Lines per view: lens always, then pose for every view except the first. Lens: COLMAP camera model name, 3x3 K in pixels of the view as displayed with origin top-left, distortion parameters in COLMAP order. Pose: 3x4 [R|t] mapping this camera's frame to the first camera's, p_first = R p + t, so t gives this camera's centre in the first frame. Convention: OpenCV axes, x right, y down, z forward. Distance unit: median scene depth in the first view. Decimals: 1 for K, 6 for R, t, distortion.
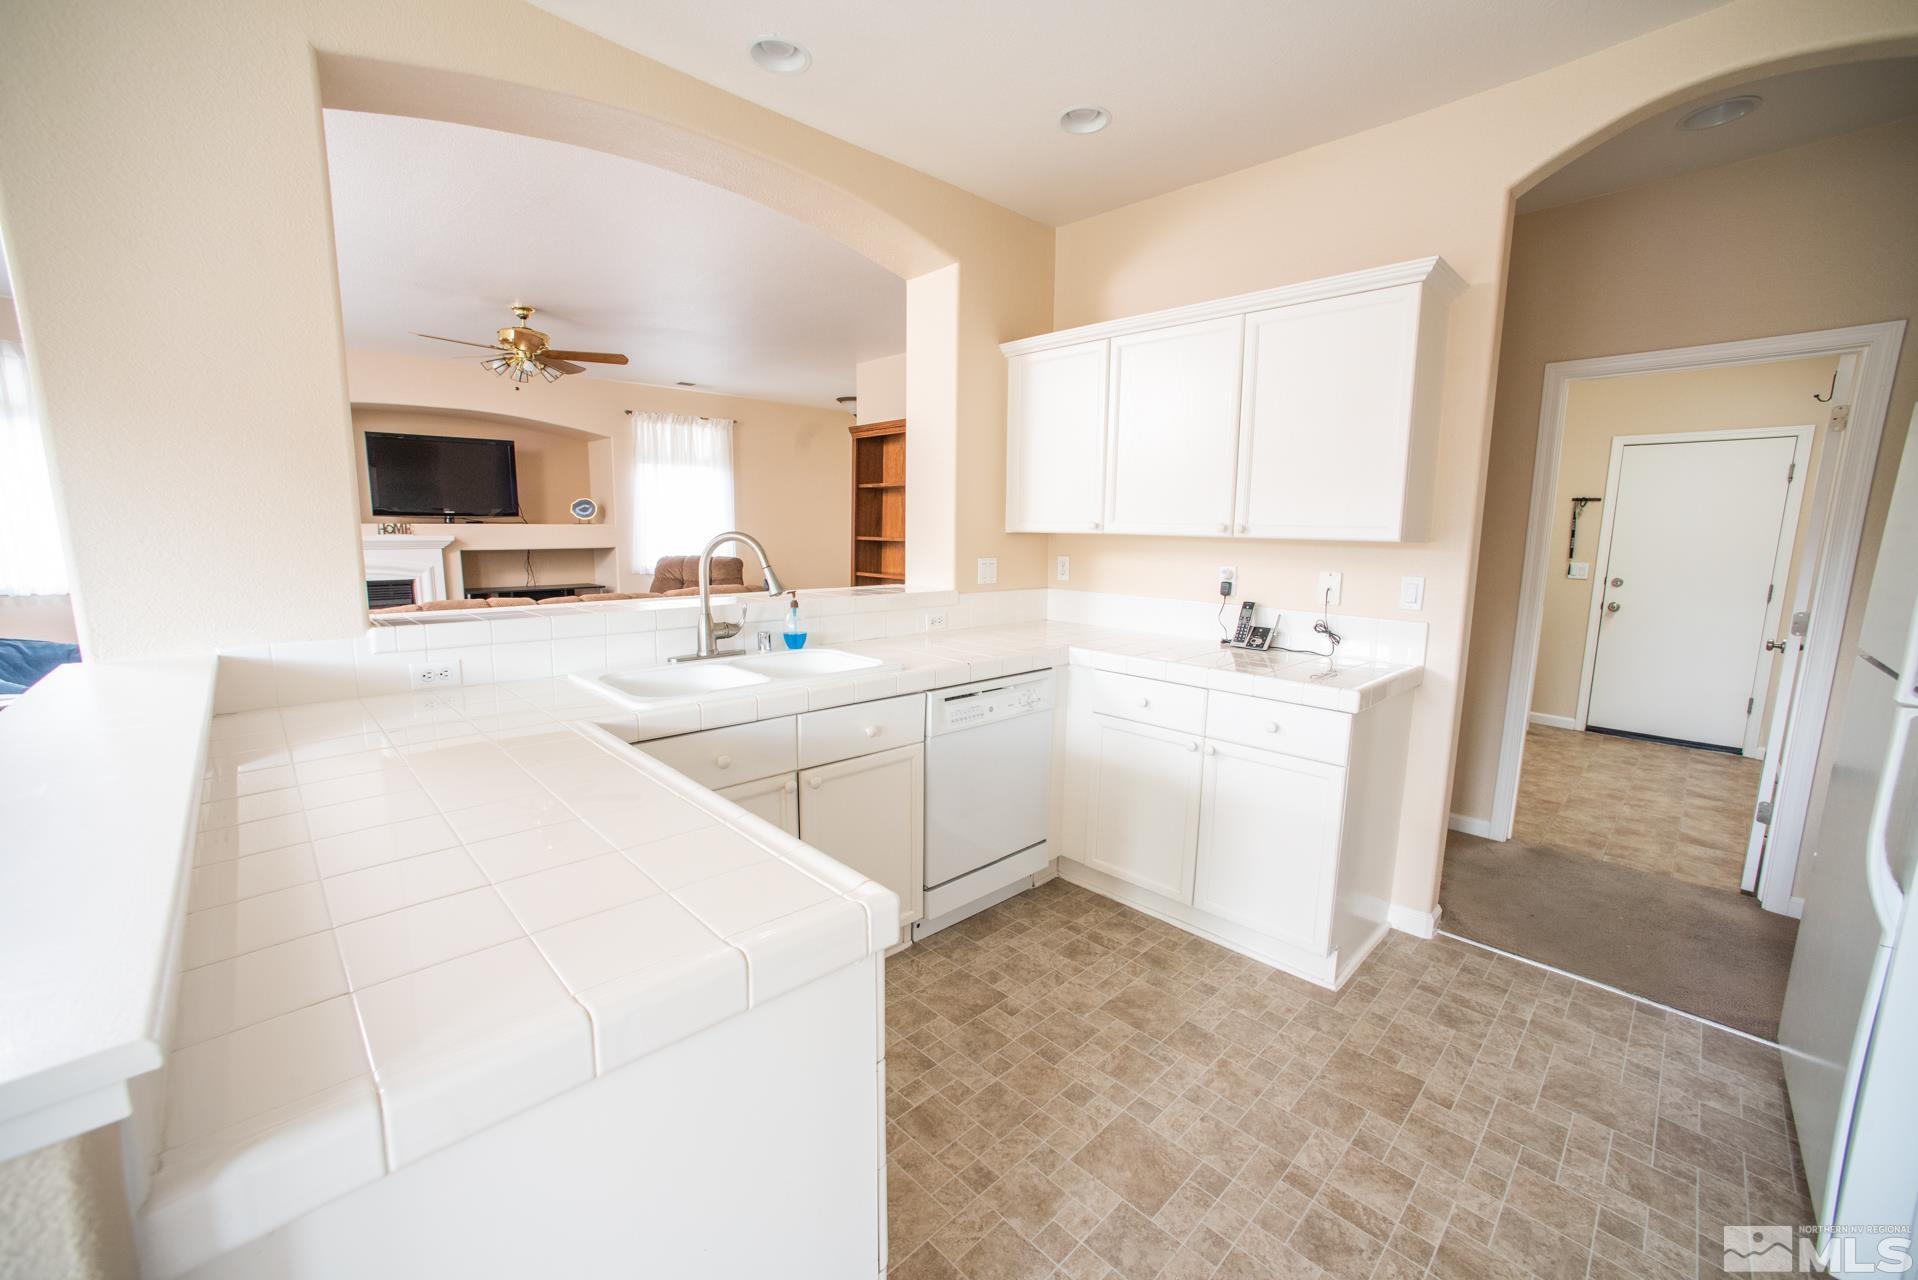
lens RADIAL K [[763.7, 0, 965.4], [0, 763.7, 643.5], [0, 0, 1]] dist [-0.064220, 0.031359]
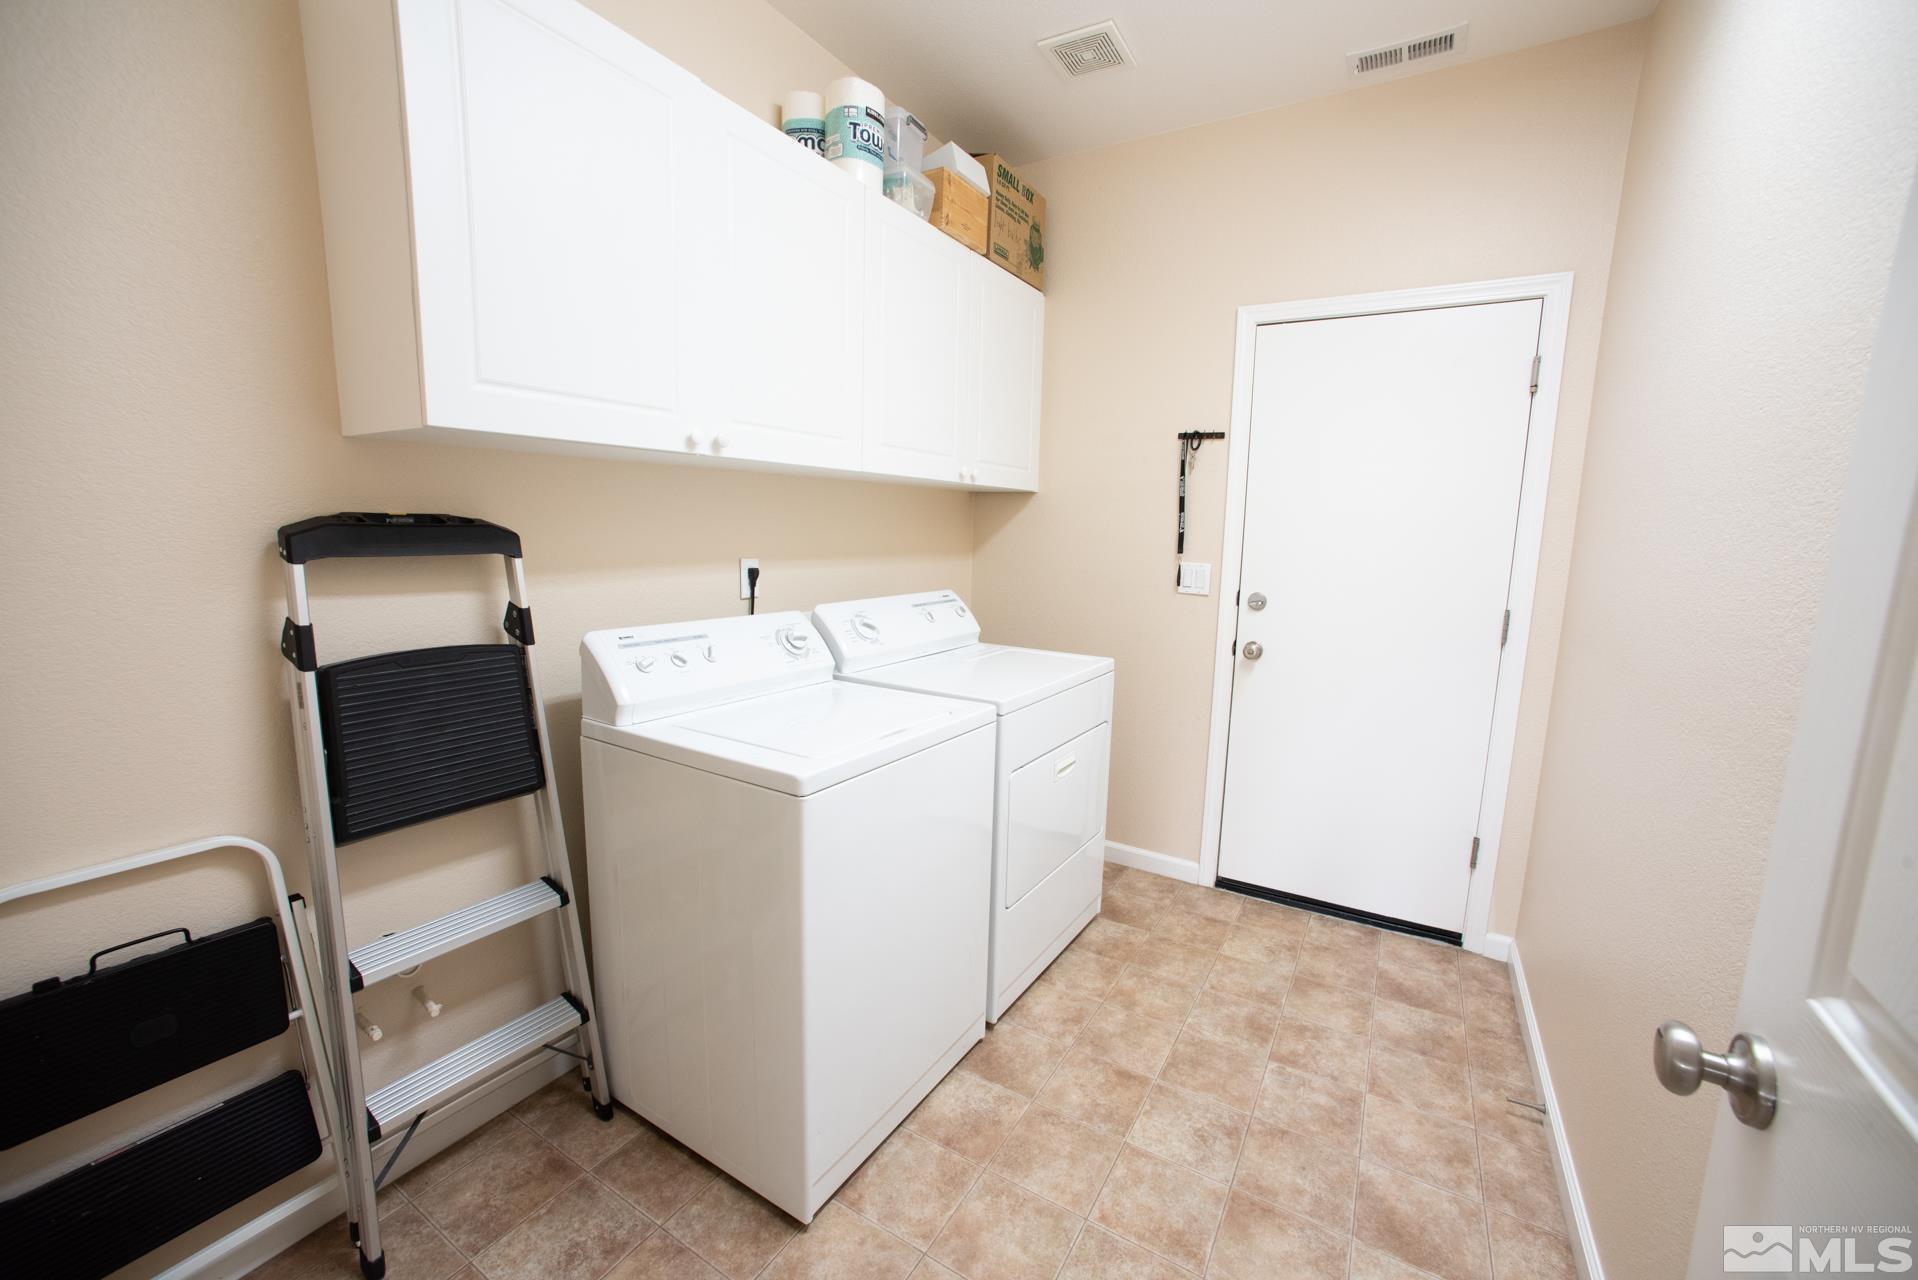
lens RADIAL K [[763.7, 0, 965.4], [0, 763.7, 643.5], [0, 0, 1]] dist [-0.064220, 0.031359]
pose [[0.969190, -0.033532, 0.244019, 0.548784], [0.030608, 0.999407, 0.015767, -0.066607], [-0.244403, -0.007813, 0.969642, 0.536920]]
